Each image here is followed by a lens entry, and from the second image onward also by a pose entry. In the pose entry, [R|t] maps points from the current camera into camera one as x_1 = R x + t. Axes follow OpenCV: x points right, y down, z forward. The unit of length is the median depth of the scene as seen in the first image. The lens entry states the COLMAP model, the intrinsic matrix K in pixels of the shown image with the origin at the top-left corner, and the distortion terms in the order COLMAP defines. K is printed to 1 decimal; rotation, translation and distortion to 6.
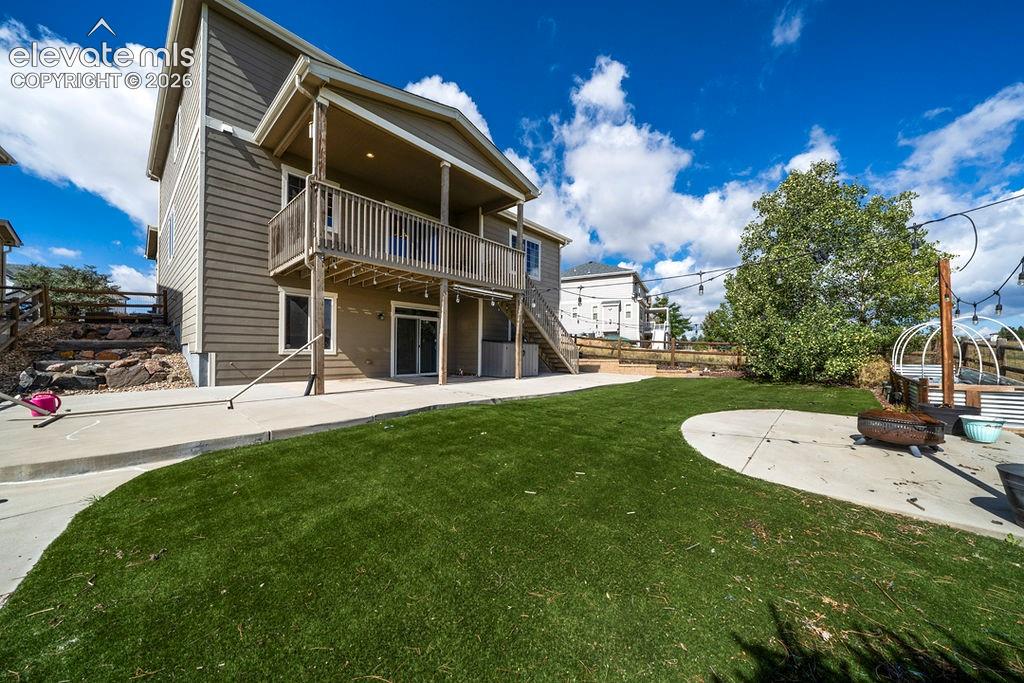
lens RADIAL K [[348.8, 0, 512.0], [0, 348.8, 341.5], [0, 0, 1]] dist [-0.000466, 0.000008]
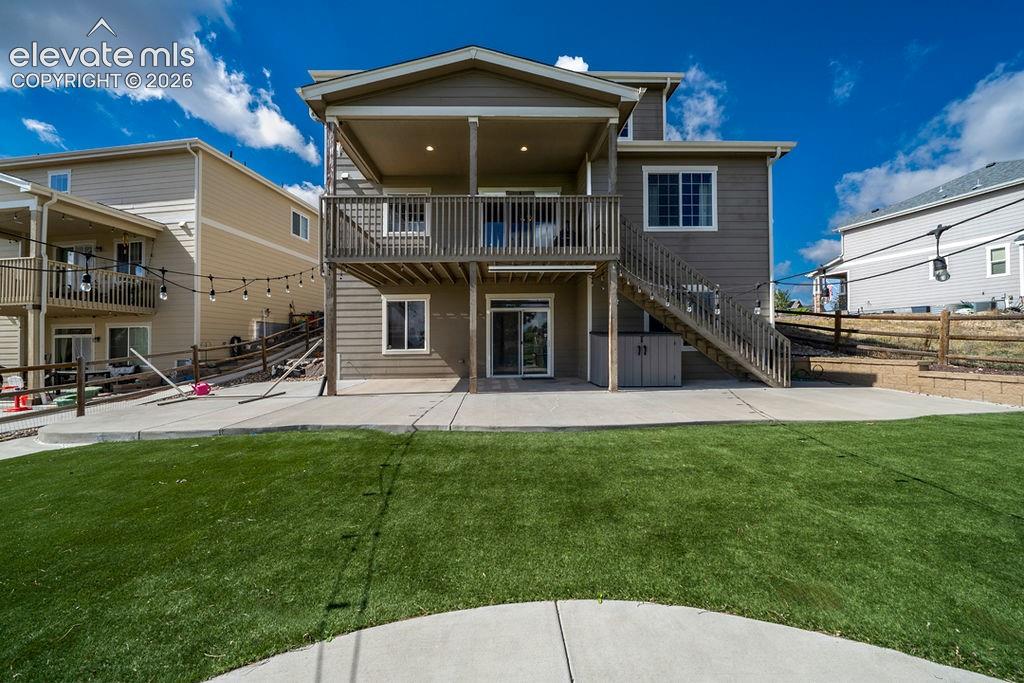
lens RADIAL K [[348.8, 0, 512.0], [0, 348.8, 341.5], [0, 0, 1]] dist [-0.000466, 0.000008]
pose [[0.714558, -0.021833, -0.699235, 0.427447], [0.038984, 0.999202, 0.008639, 0.001390], [0.698489, -0.033433, 0.714840, 0.461514]]
